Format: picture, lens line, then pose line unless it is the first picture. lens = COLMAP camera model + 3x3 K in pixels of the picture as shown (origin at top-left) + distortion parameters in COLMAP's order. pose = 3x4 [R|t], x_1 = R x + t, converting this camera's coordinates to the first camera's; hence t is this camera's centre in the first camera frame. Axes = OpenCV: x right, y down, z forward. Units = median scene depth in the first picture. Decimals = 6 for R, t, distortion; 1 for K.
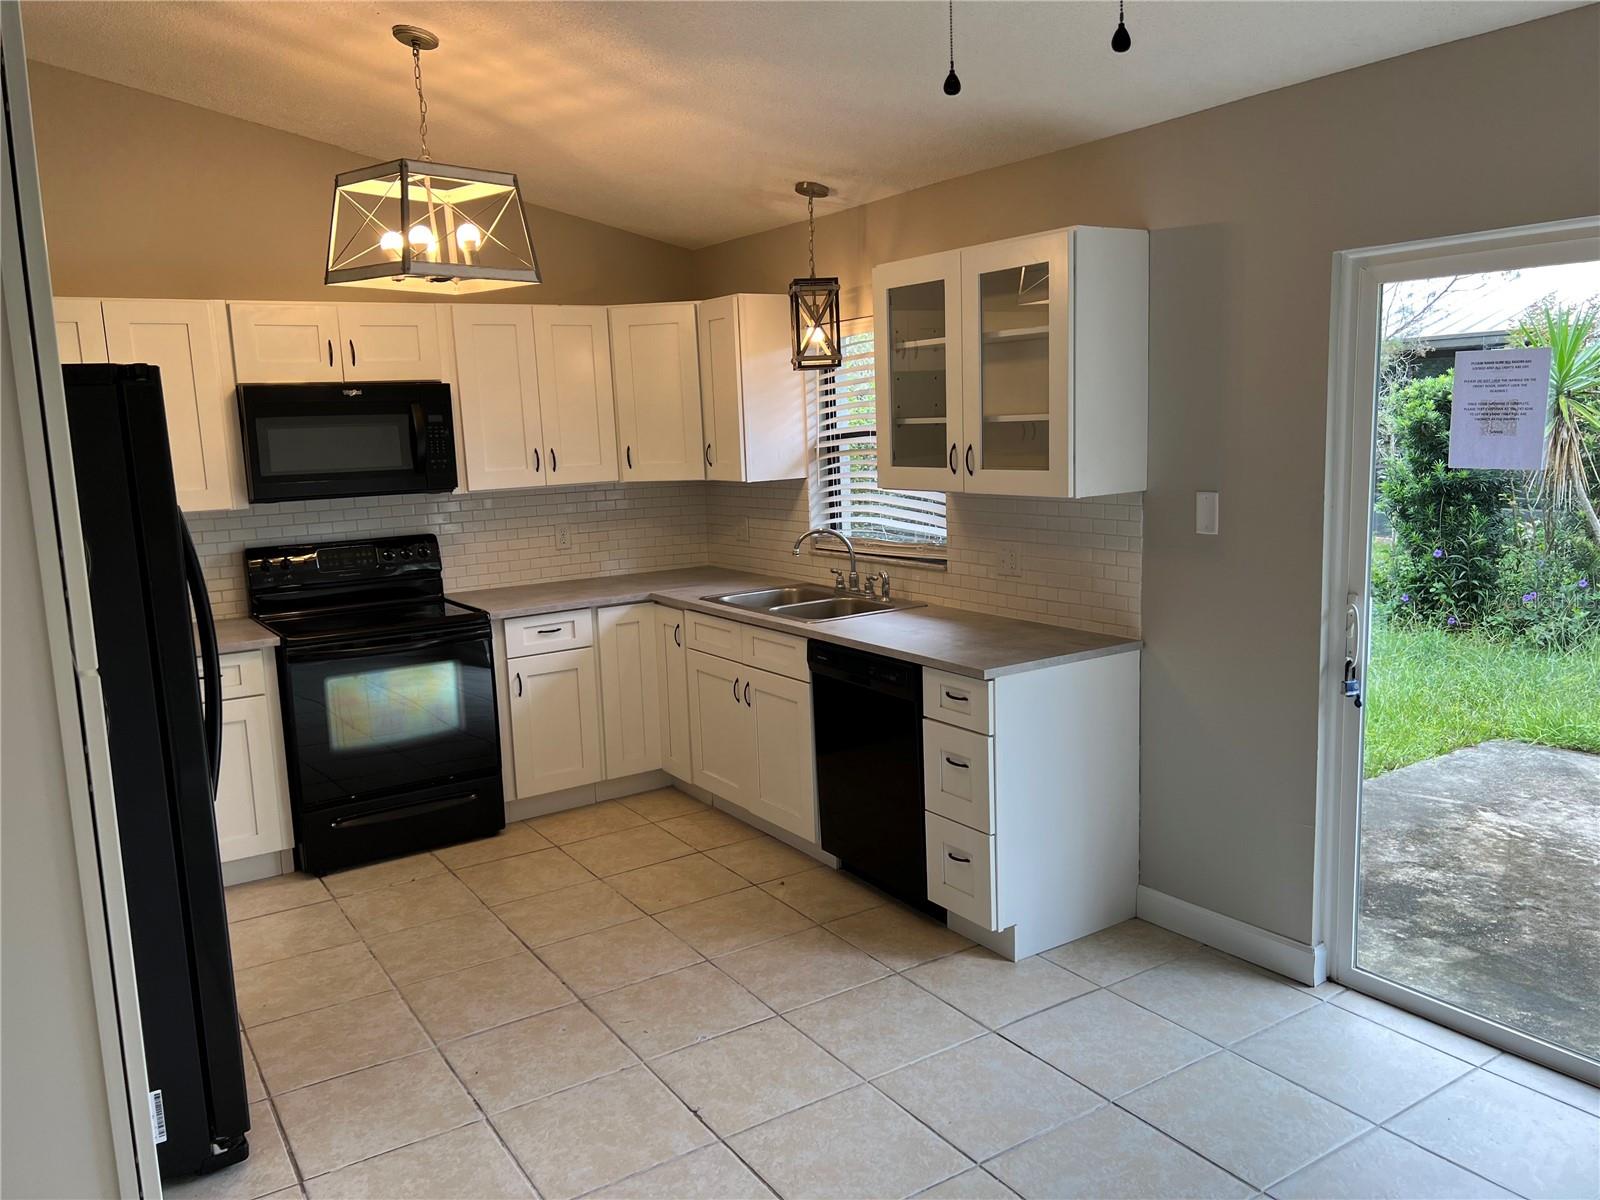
lens RADIAL K [[1201.3, 0, 798.3], [0, 1201.3, 605.7], [0, 0, 1]] dist [0.054262, -0.067523]
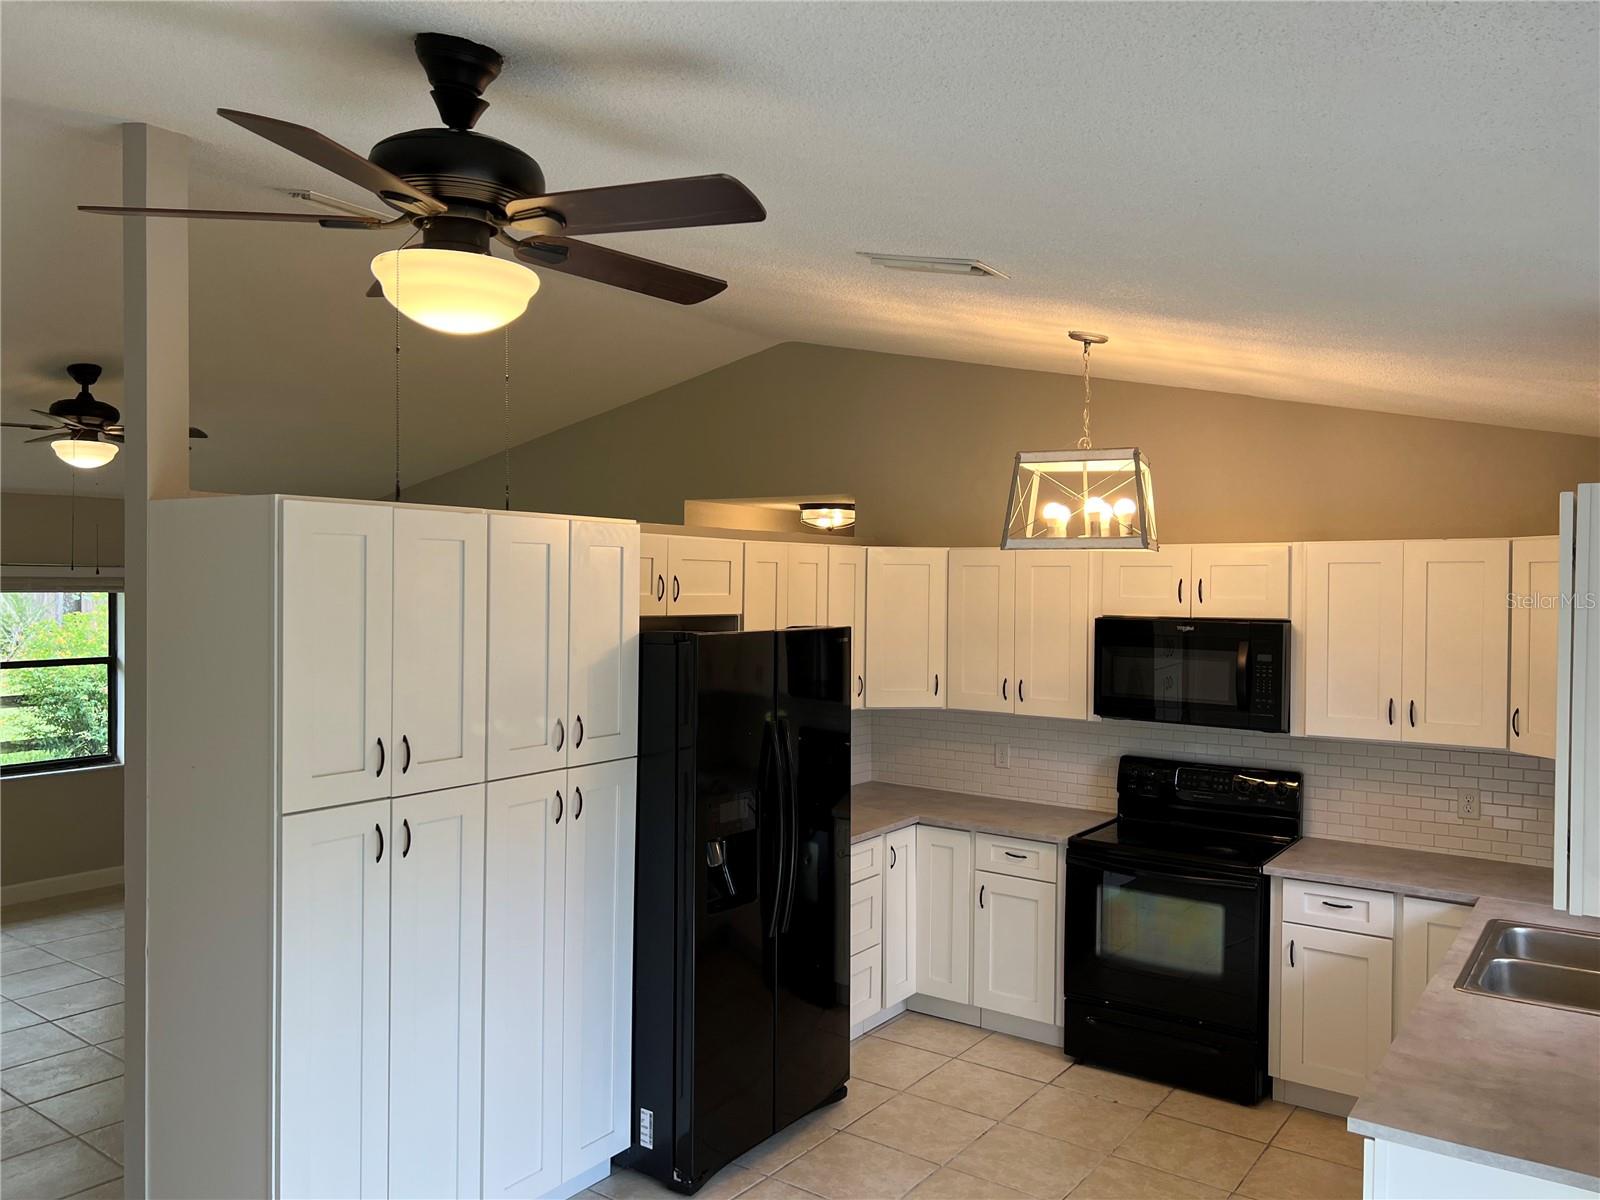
lens RADIAL K [[1201.3, 0, 798.3], [0, 1201.3, 605.7], [0, 0, 1]] dist [0.054262, -0.067523]
pose [[0.349283, 0.055354, -0.935381, 0.489977], [-0.167490, 0.985865, -0.004201, -0.129824], [0.921927, 0.158134, 0.353617, 0.296169]]
